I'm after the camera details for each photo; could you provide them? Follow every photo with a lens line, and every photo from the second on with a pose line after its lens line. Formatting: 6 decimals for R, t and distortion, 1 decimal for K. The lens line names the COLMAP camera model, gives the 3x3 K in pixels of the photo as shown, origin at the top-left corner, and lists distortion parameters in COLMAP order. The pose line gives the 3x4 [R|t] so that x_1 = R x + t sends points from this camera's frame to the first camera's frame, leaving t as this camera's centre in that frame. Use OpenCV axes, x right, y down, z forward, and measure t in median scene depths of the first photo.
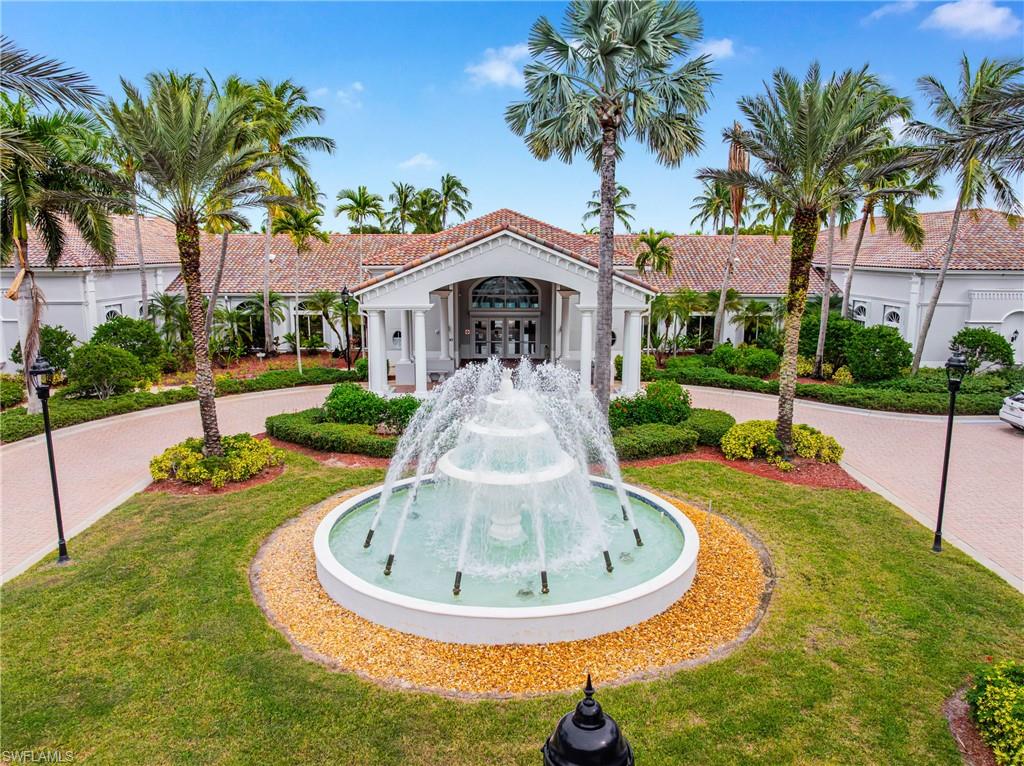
lens RADIAL K [[715.1, 0, 510.4], [0, 715.1, 381.2], [0, 0, 1]] dist [-0.045650, -0.003785]
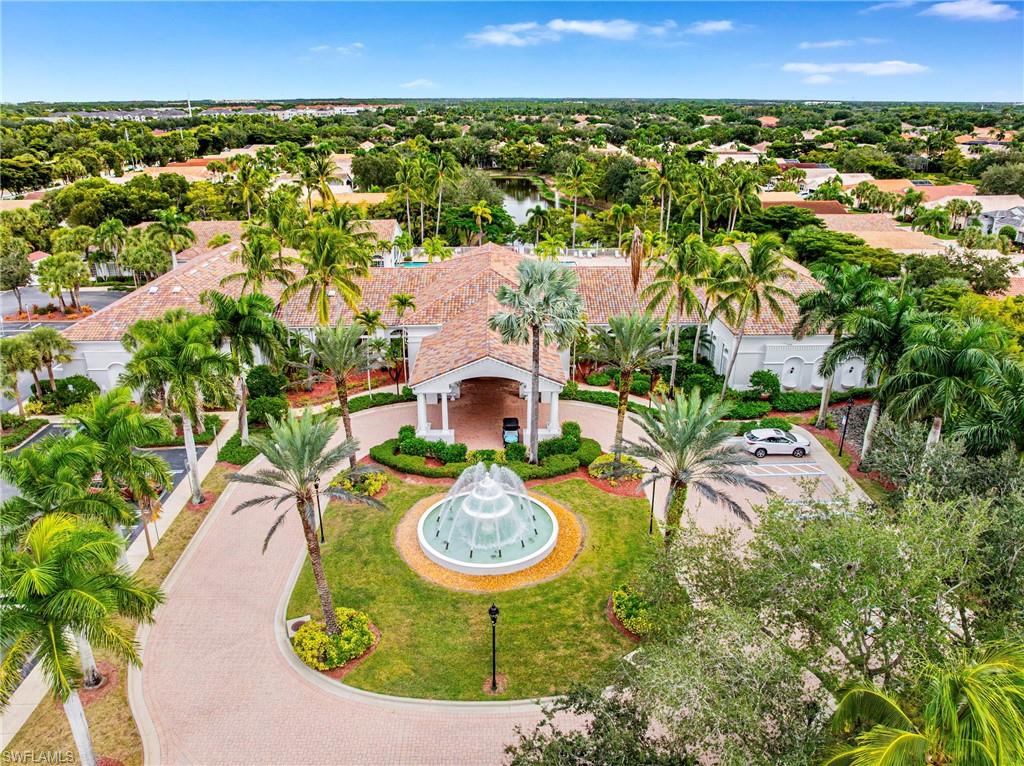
lens RADIAL K [[715.1, 0, 511.7], [0, 715.1, 382.8], [0, 0, 1]] dist [-0.045650, -0.003785]
pose [[0.999875, -0.006531, 0.014382, 0.059031], [0.003528, 0.979844, 0.199733, -1.031596], [-0.015396, -0.199657, 0.979745, -1.823304]]
